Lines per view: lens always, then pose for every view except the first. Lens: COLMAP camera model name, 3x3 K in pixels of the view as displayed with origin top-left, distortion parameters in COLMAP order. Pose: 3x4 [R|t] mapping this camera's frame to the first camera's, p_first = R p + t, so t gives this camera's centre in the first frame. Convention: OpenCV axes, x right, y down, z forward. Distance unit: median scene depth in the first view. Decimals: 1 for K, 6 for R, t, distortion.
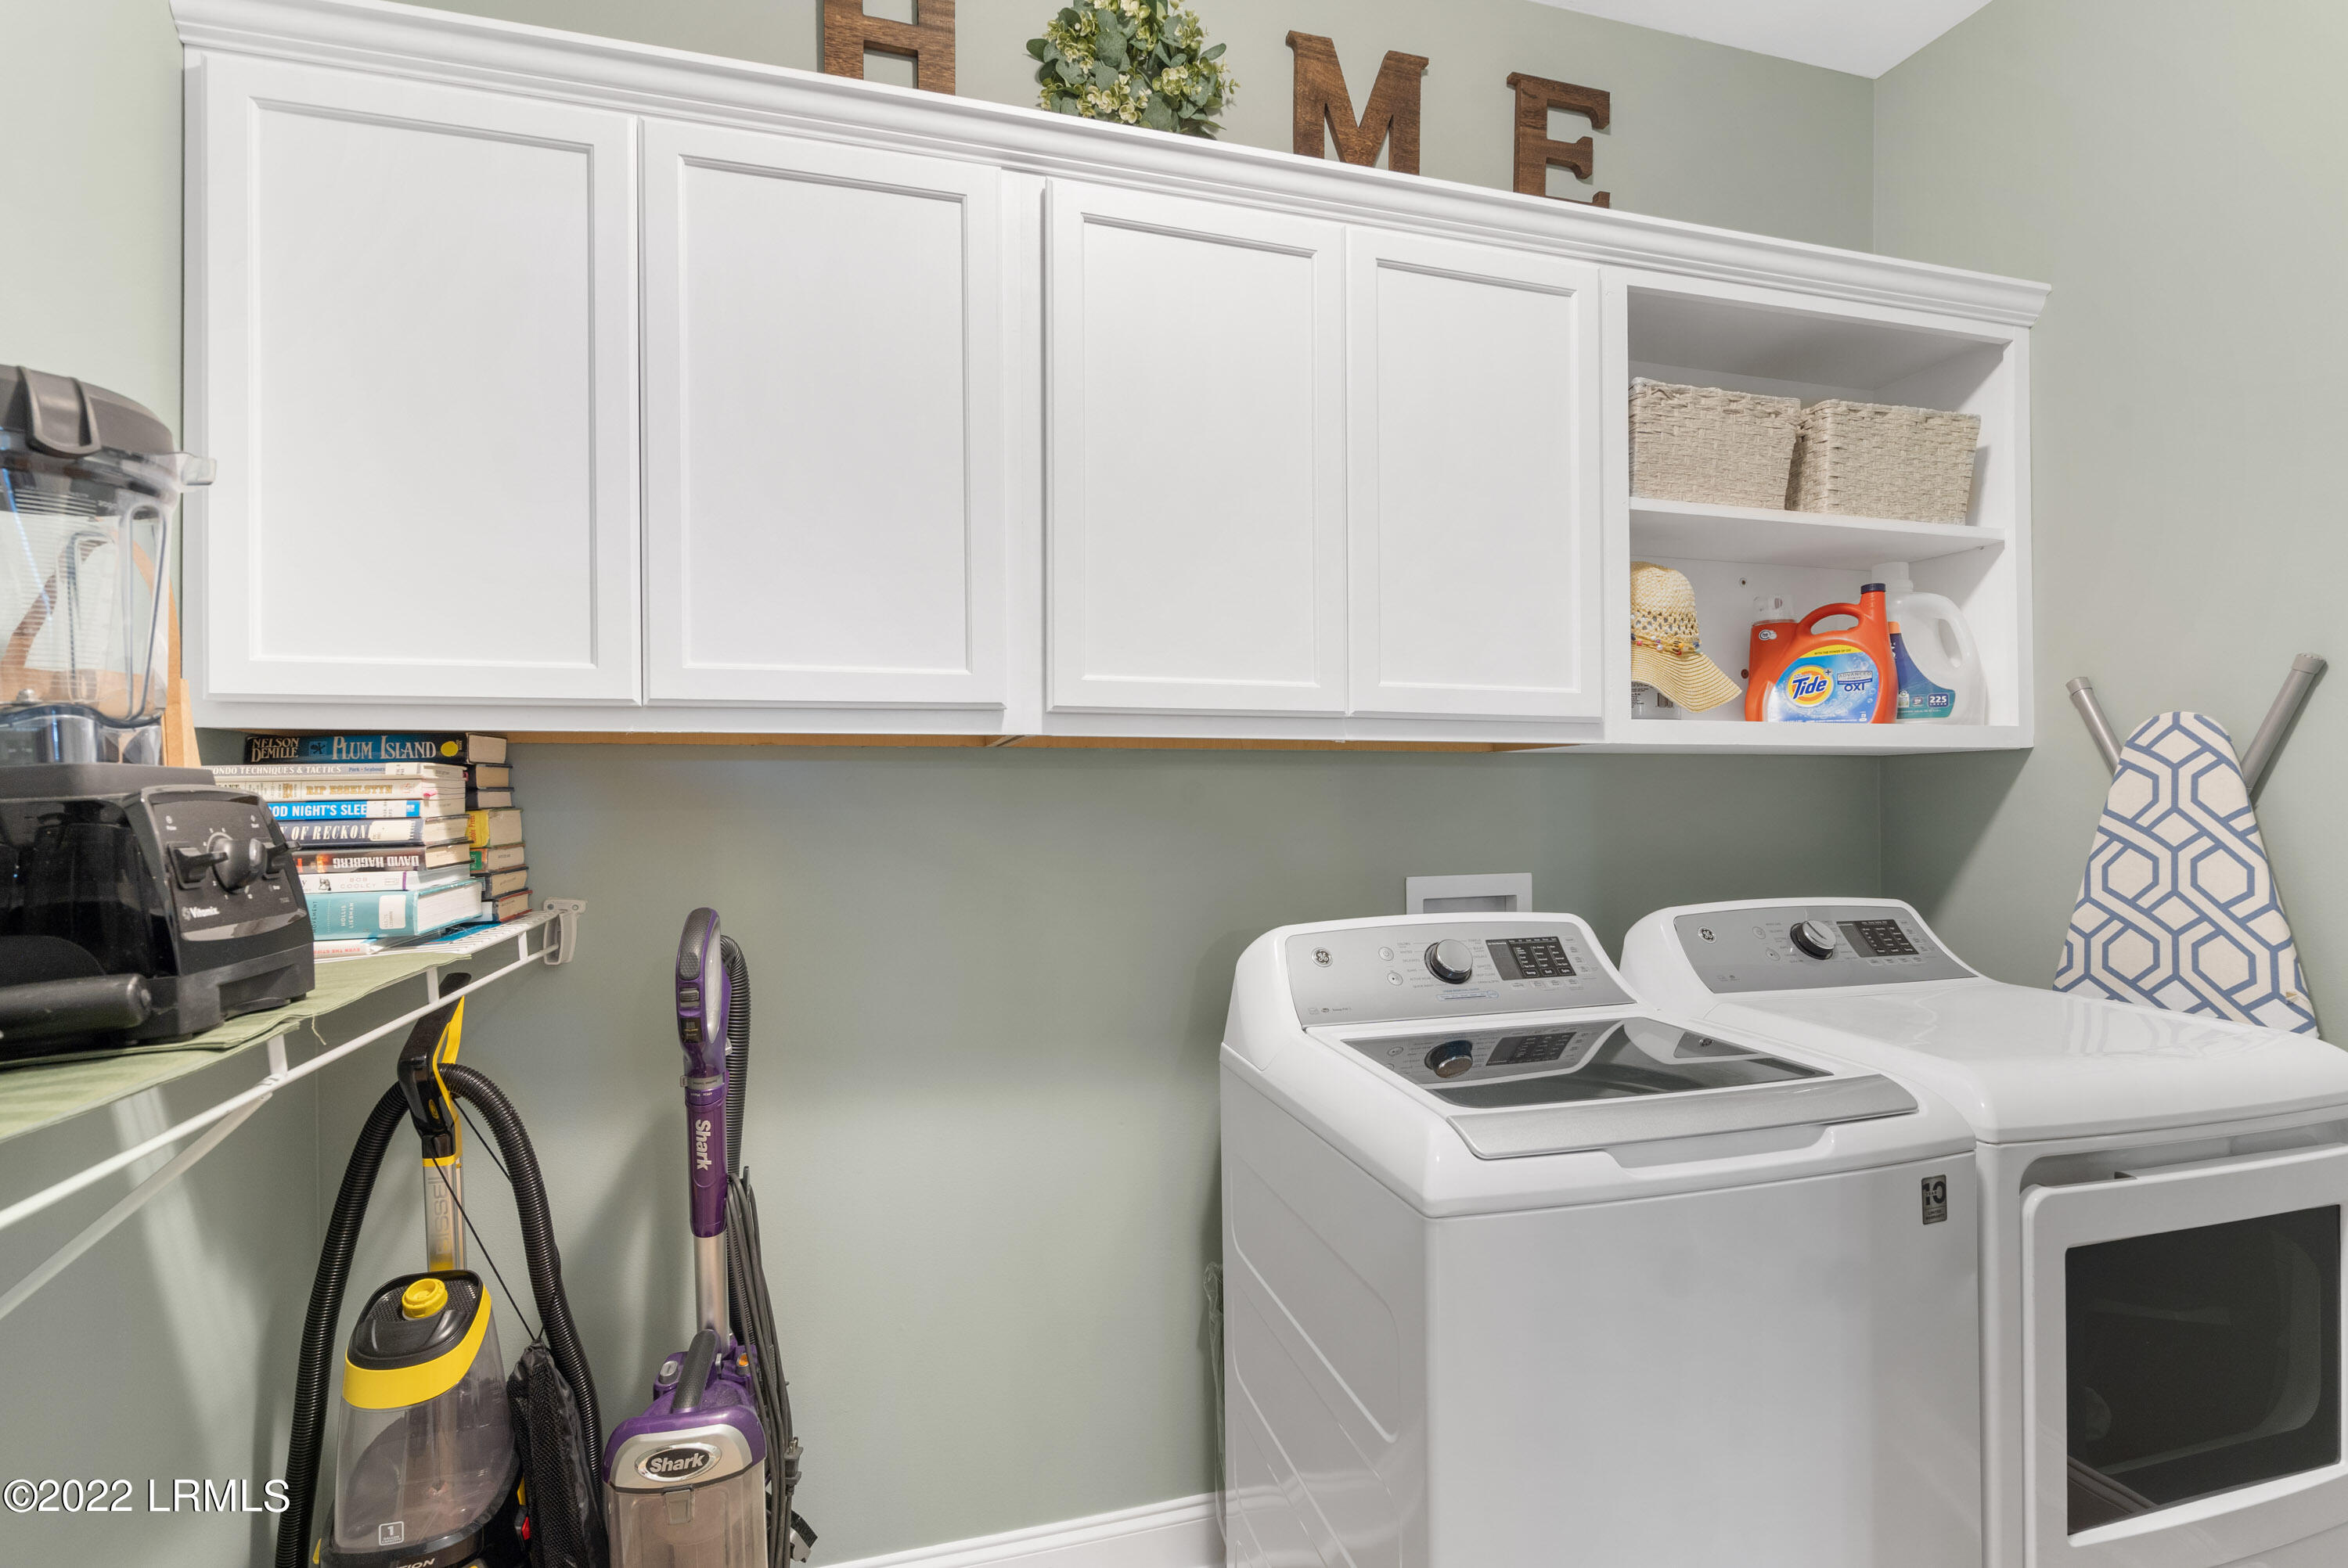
lens RADIAL K [[1081.8, 0, 1173.6], [0, 1081.8, 788.6], [0, 0, 1]] dist [0.003447, 0.001422]
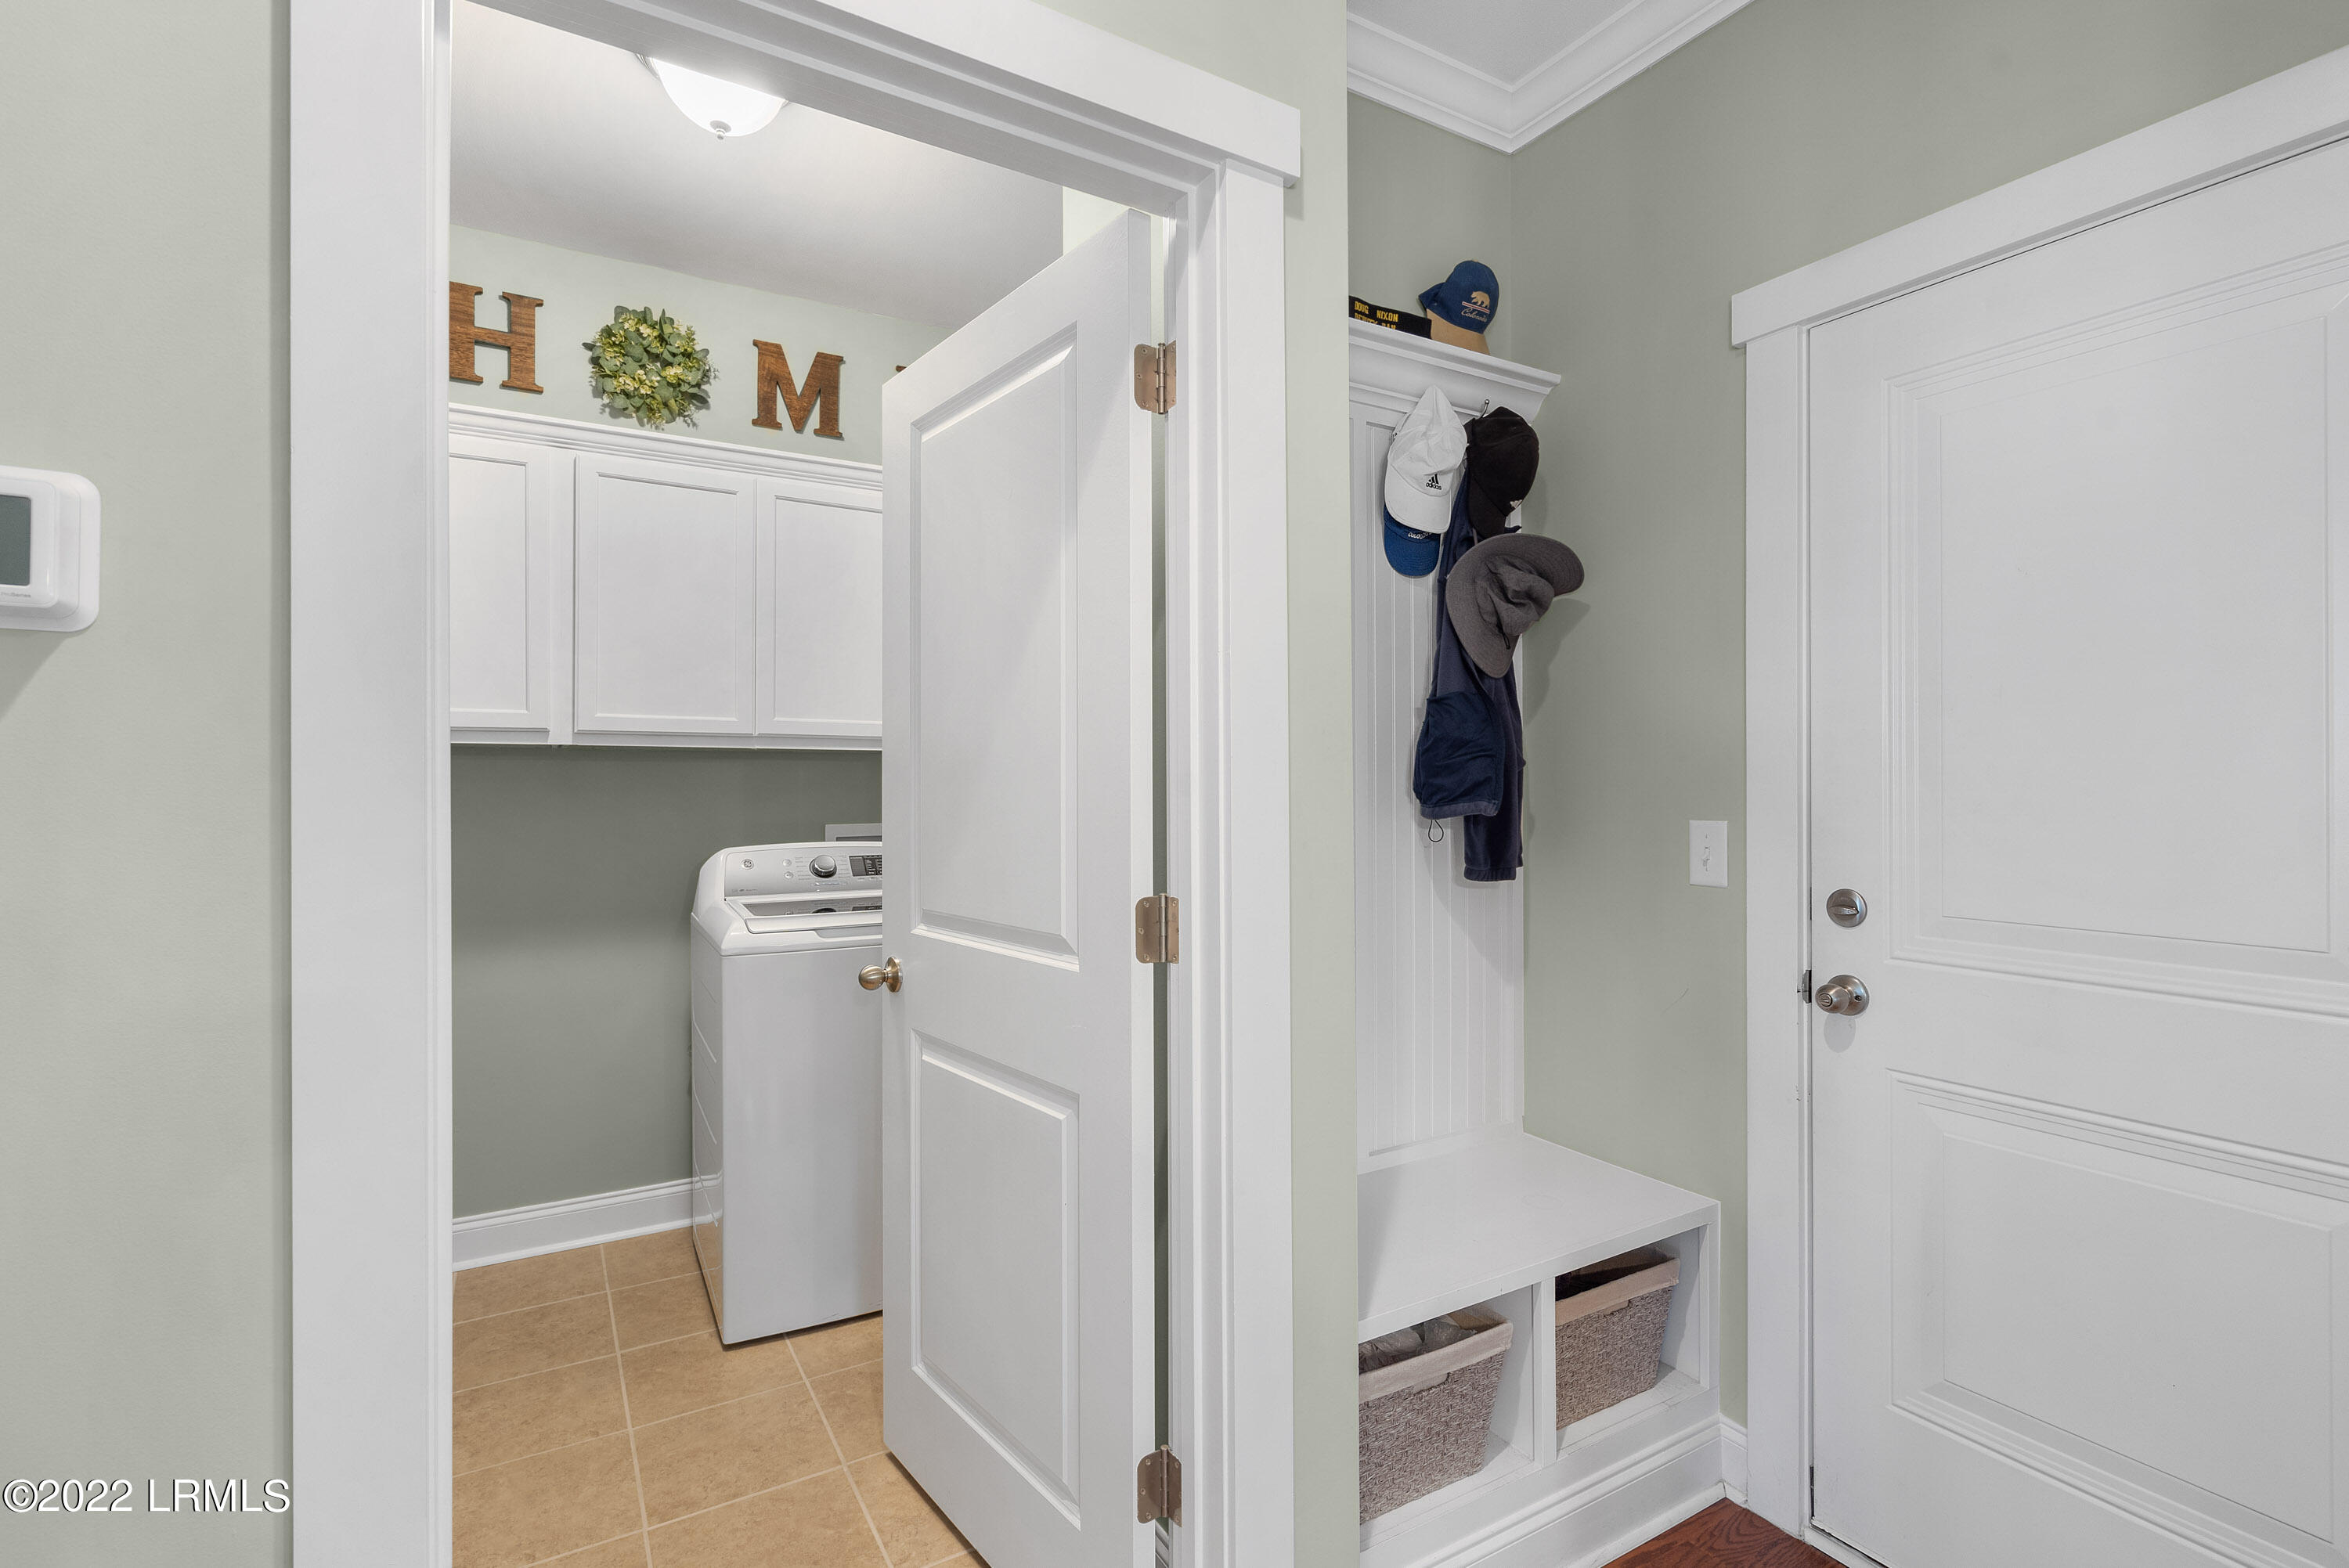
lens RADIAL K [[1082.3, 0, 1173.7], [0, 1082.3, 774.2], [0, 0, 1]] dist [0.003447, 0.001422]
pose [[0.971077, 0.005859, 0.238694, 0.376213], [-0.006189, 0.999981, 0.000634, -0.004530], [-0.238686, -0.002093, 0.971095, -0.920398]]
